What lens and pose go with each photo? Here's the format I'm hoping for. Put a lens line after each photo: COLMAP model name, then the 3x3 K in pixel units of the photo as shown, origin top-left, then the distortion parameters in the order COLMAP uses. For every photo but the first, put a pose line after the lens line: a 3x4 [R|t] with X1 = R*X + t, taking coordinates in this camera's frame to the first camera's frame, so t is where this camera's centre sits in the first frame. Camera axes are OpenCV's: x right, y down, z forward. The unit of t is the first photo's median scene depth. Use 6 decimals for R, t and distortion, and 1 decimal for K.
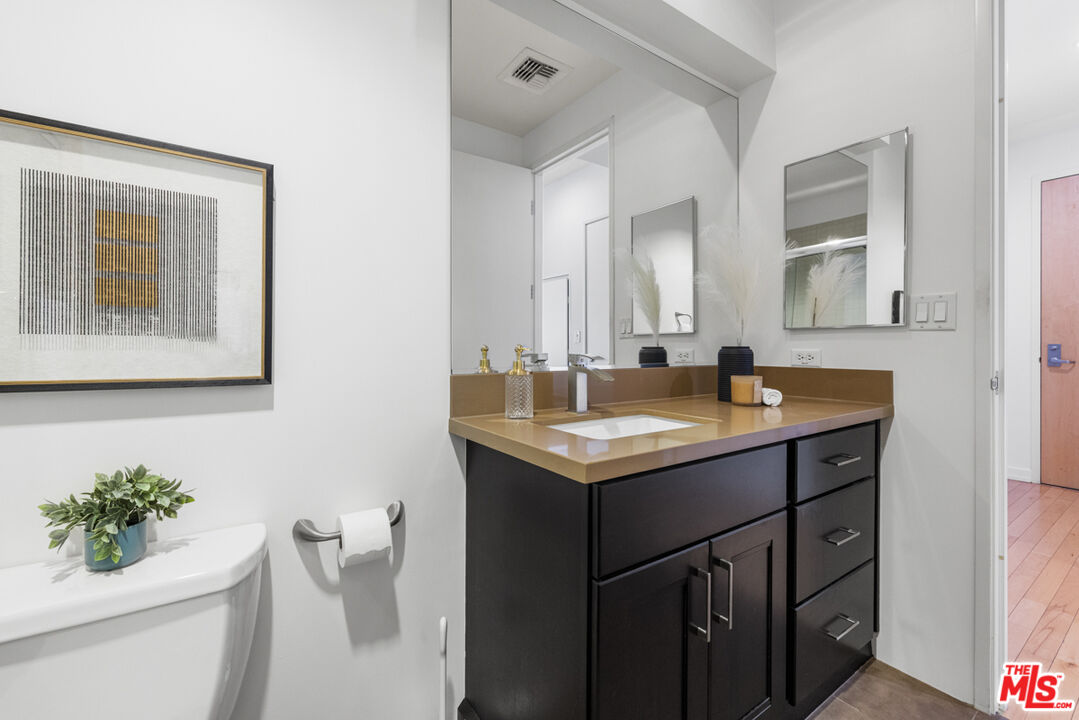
lens RADIAL K [[459.9, 0, 537.3], [0, 459.9, 354.7], [0, 0, 1]] dist [-0.000186, -0.000031]
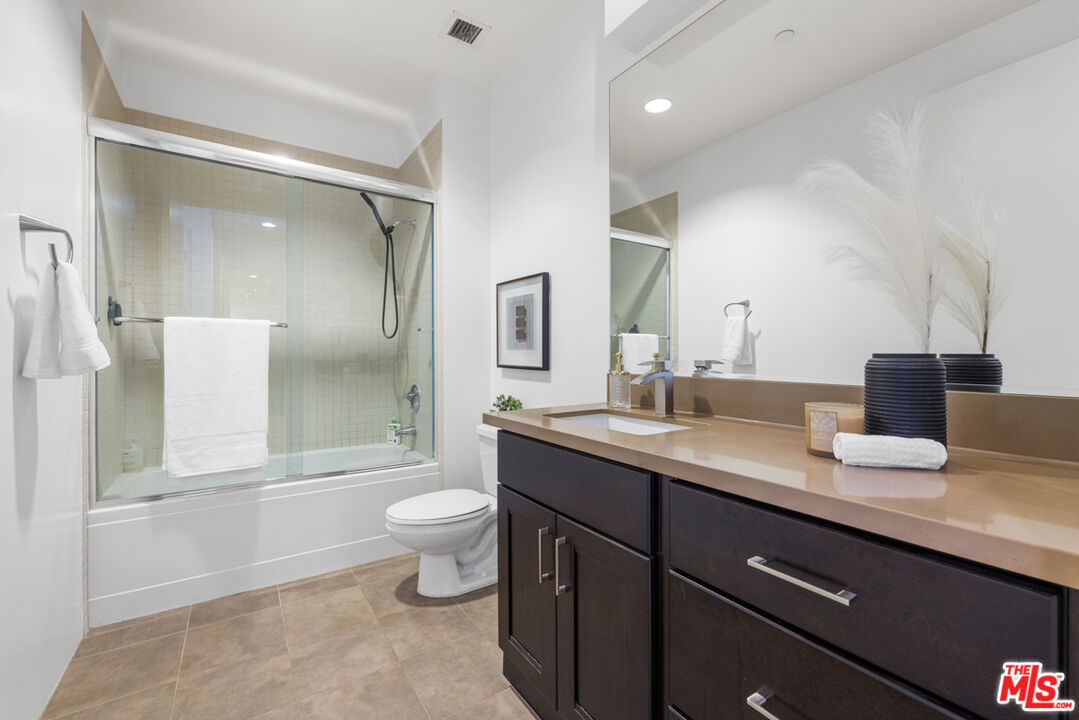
lens RADIAL K [[459.9, 0, 537.4], [0, 459.9, 356.3], [0, 0, 1]] dist [-0.000186, -0.000031]
pose [[-0.016683, 0.007223, -0.999835, 1.611145], [-0.015837, 0.999847, 0.007488, -0.020657], [0.999735, 0.015960, -0.016567, 0.977142]]
